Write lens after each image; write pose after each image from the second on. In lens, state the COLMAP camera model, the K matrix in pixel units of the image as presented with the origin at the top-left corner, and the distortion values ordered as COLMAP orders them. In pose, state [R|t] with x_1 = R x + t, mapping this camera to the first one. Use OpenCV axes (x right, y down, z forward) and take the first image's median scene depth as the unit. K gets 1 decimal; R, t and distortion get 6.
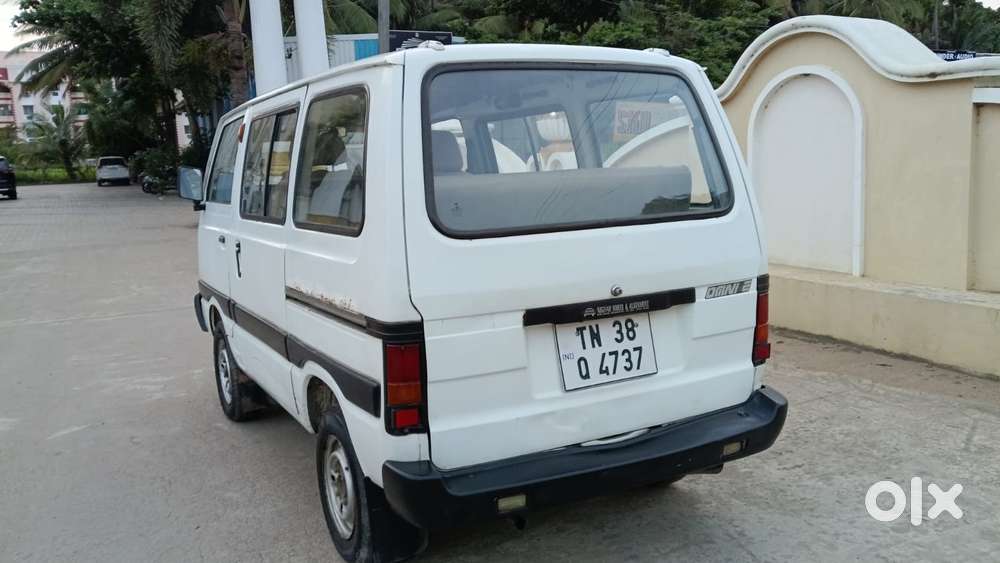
lens RADIAL K [[839.1, 0, 498.9], [0, 839.1, 282.5], [0, 0, 1]] dist [0.082420, -0.148438]
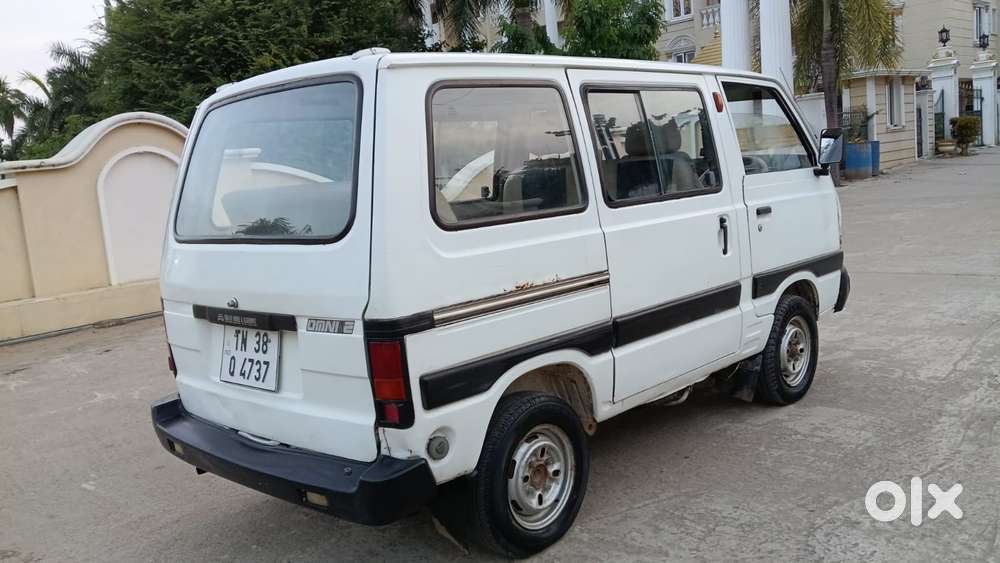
lens RADIAL K [[839.1, 0, 509.3], [0, 839.1, 284.4], [0, 0, 1]] dist [0.082420, -0.148438]
pose [[0.325152, 0.144626, -0.934537, 1.228085], [-0.064064, 0.989335, 0.130816, -0.173434], [0.943489, 0.017335, 0.330949, 0.942621]]
